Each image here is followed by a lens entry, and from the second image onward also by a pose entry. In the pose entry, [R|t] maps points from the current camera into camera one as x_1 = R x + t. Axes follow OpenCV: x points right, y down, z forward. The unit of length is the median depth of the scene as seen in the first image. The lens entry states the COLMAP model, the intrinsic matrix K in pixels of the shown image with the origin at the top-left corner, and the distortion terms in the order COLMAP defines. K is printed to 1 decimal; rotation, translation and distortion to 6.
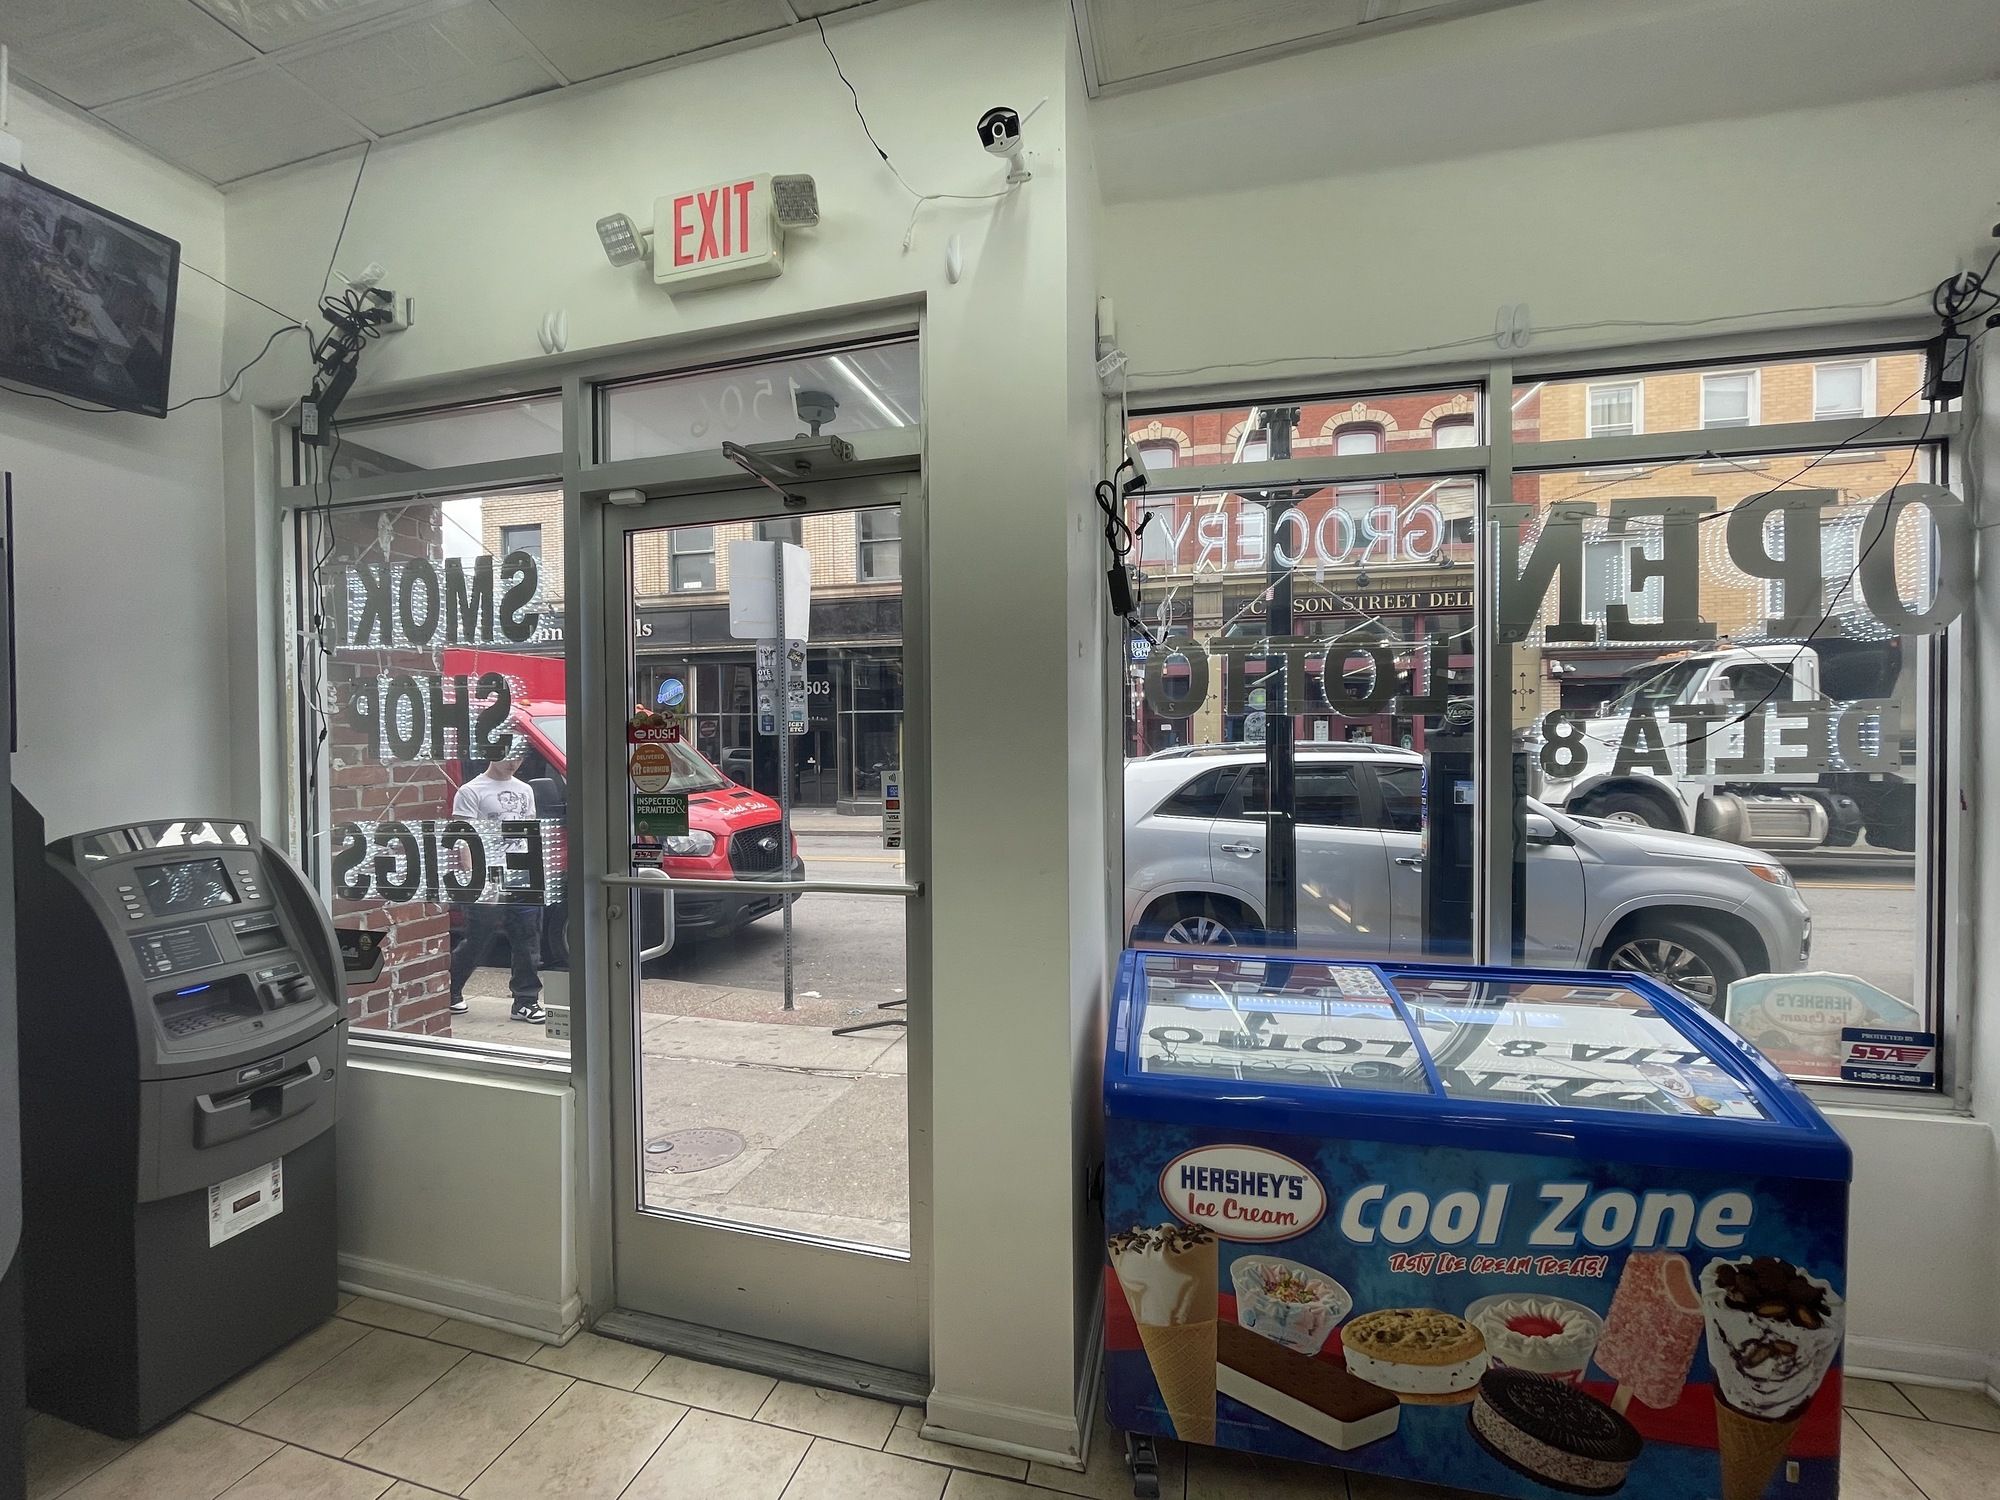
lens RADIAL K [[817.2, 0, 988.4], [0, 817.2, 752.4], [0, 0, 1]] dist [-0.000311, -0.000138]
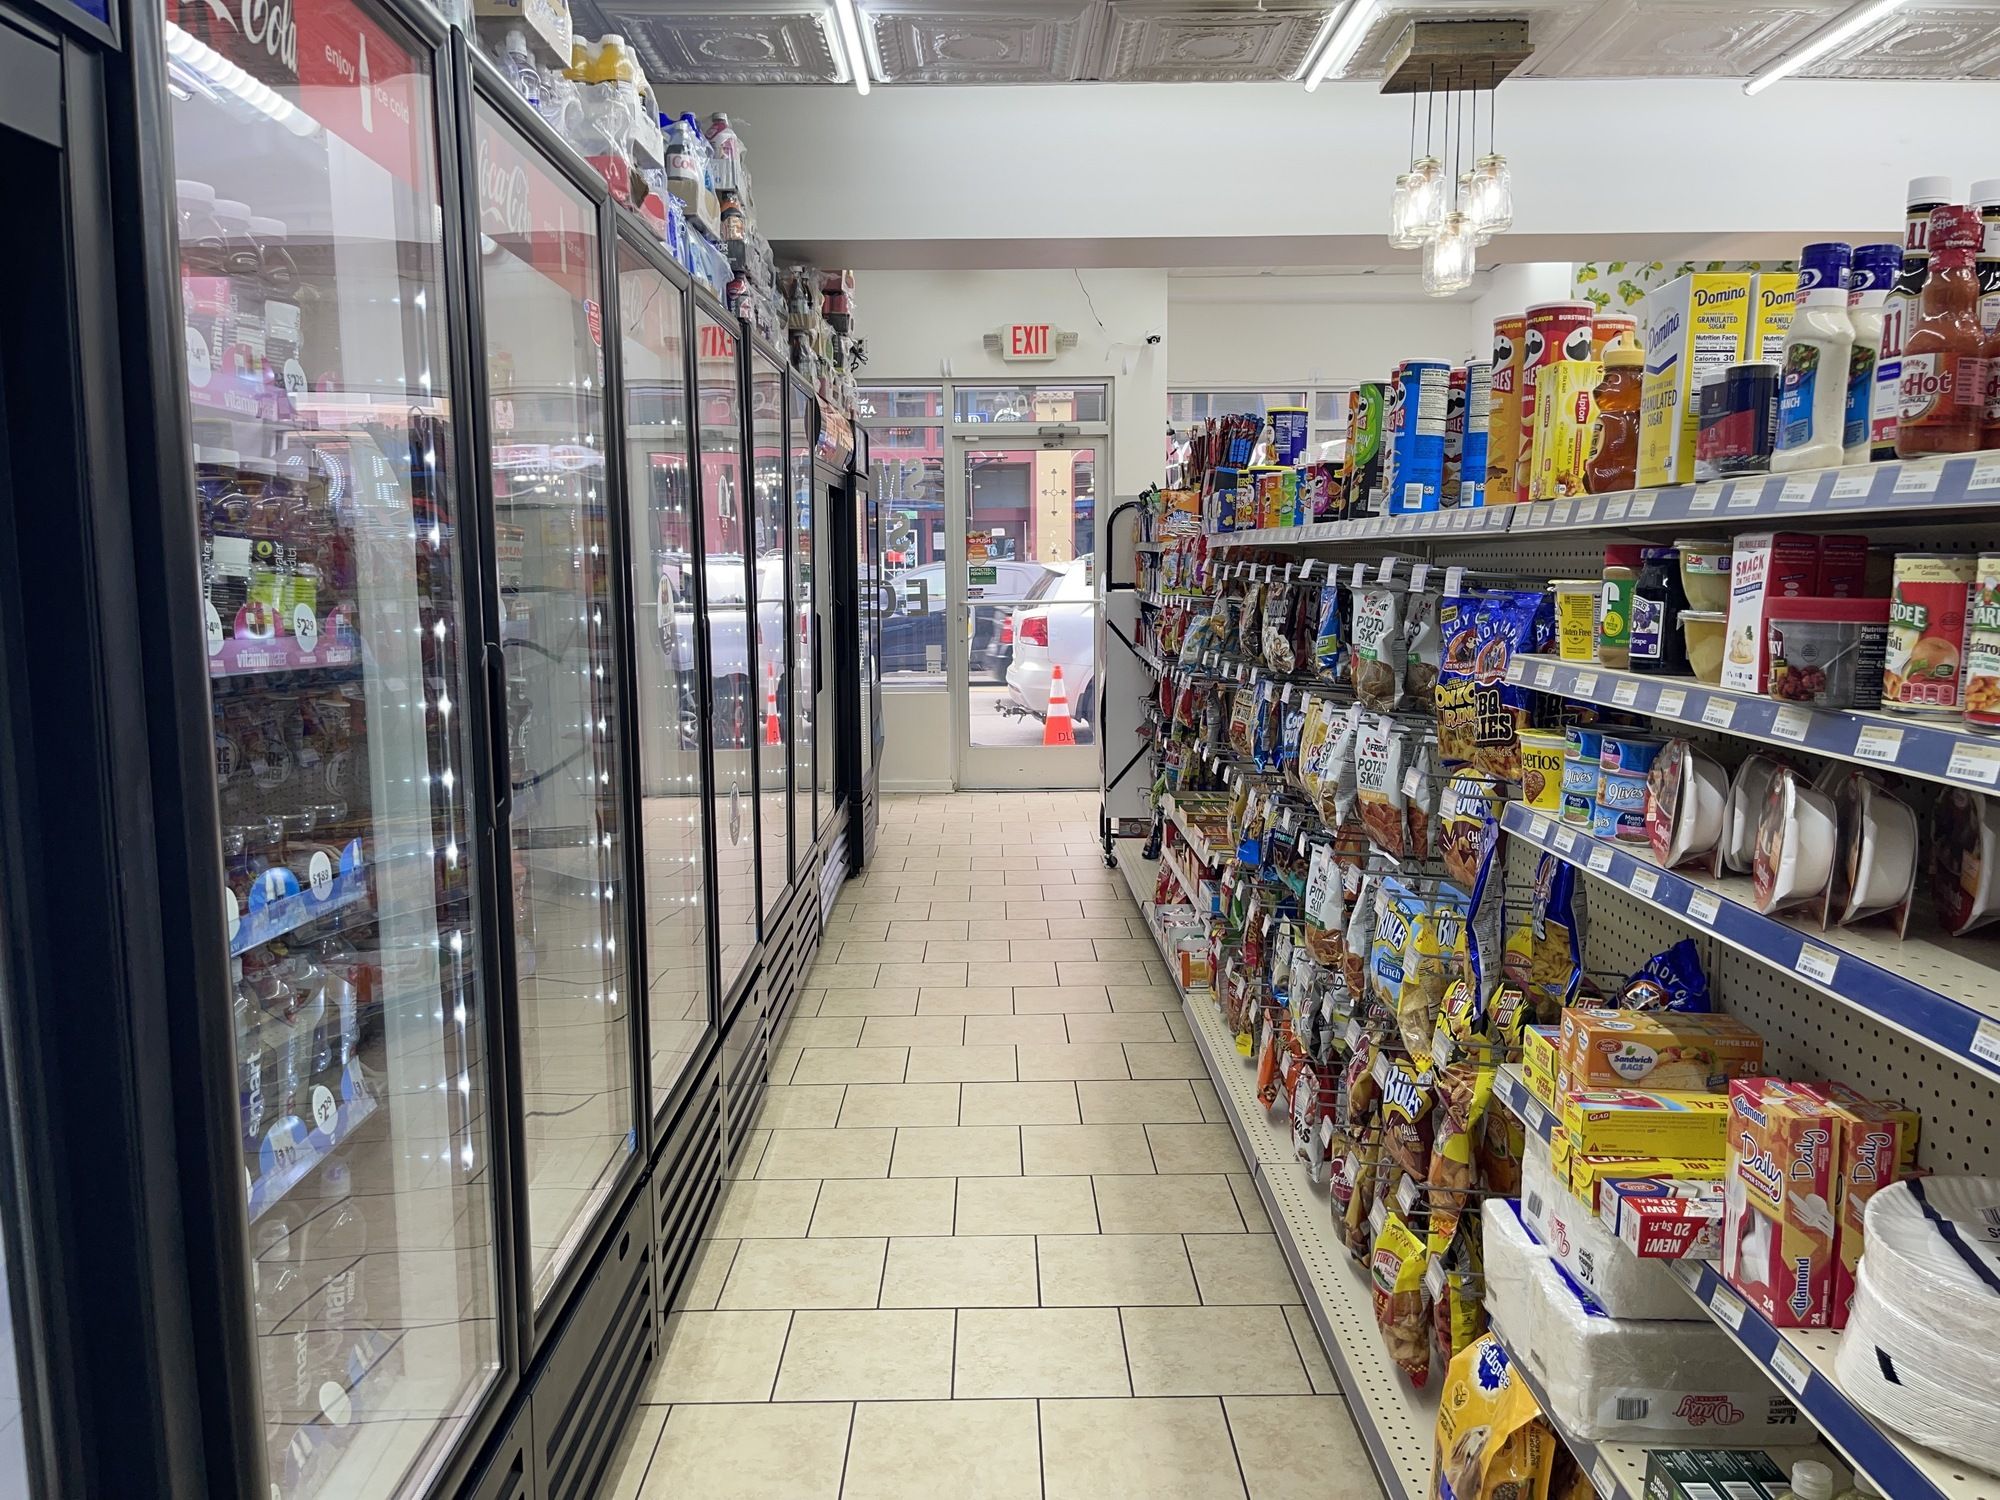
lens RADIAL K [[1532.2, 0, 1005.0], [0, 1532.2, 759.5], [0, 0, 1]] dist [0.050380, -0.053463]
pose [[0.960746, -0.037944, 0.274822, -1.775347], [0.005189, 0.992888, 0.118943, 0.089687], [-0.277381, -0.112848, 0.954110, -3.706571]]
